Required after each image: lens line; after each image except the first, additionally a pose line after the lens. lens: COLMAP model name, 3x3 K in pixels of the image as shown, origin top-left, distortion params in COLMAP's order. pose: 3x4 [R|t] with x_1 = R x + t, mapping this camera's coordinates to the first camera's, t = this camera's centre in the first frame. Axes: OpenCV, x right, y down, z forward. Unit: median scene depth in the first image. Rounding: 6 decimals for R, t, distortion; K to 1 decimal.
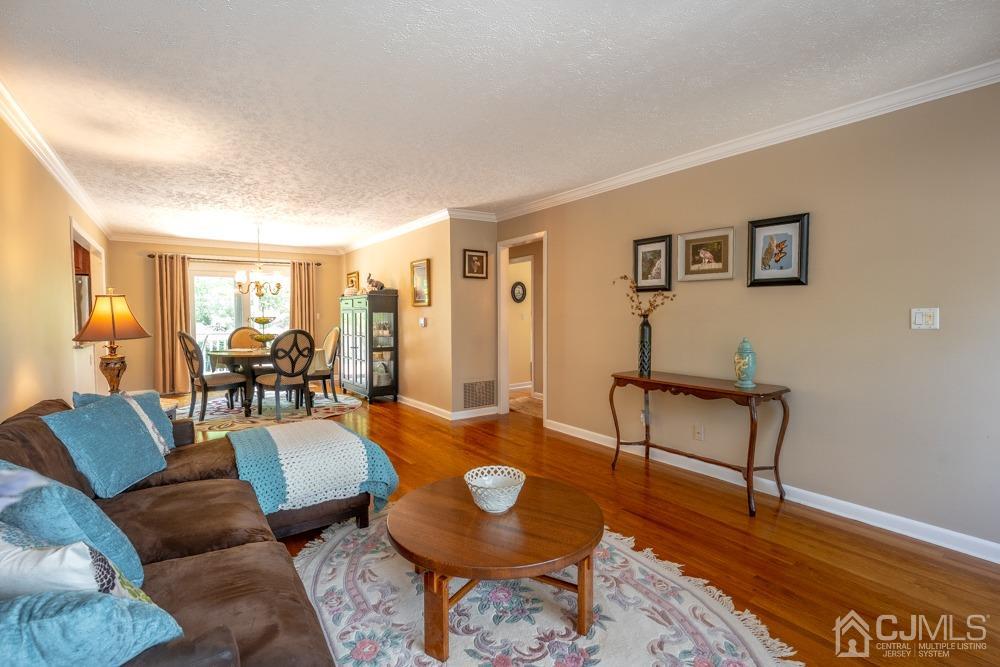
lens RADIAL K [[465.8, 0, 495.7], [0, 465.8, 335.3], [0, 0, 1]] dist [-0.016177, -0.001635]
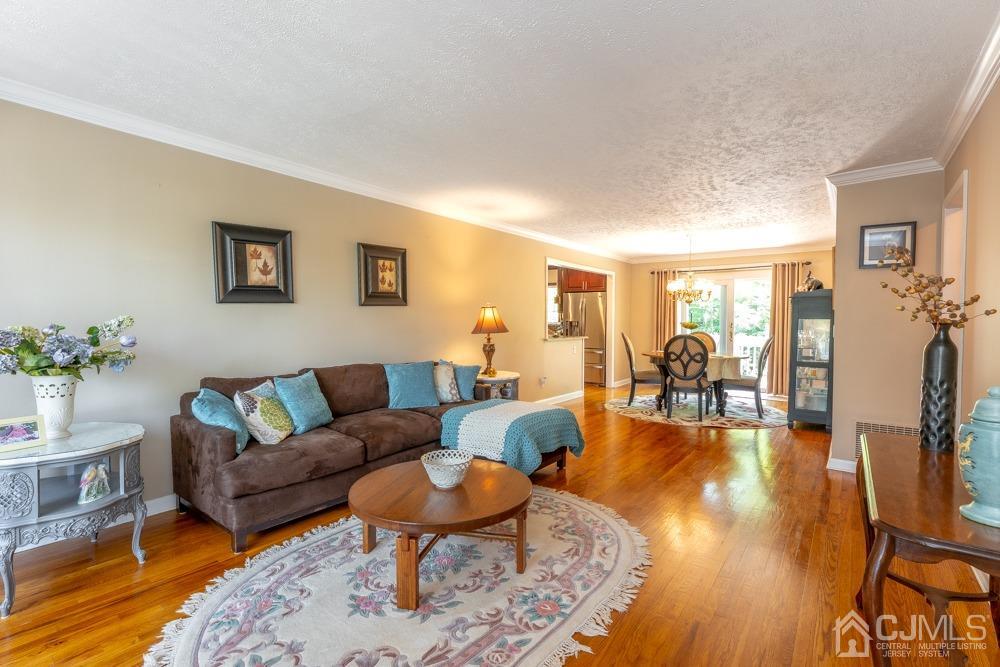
lens RADIAL K [[465.8, 0, 492.7], [0, 465.8, 329.4], [0, 0, 1]] dist [-0.016177, -0.001635]
pose [[0.291288, 0.025564, -0.956294, 0.590480], [-0.050785, 0.998646, 0.011227, -0.018526], [0.955286, 0.045295, 0.292192, 0.390362]]
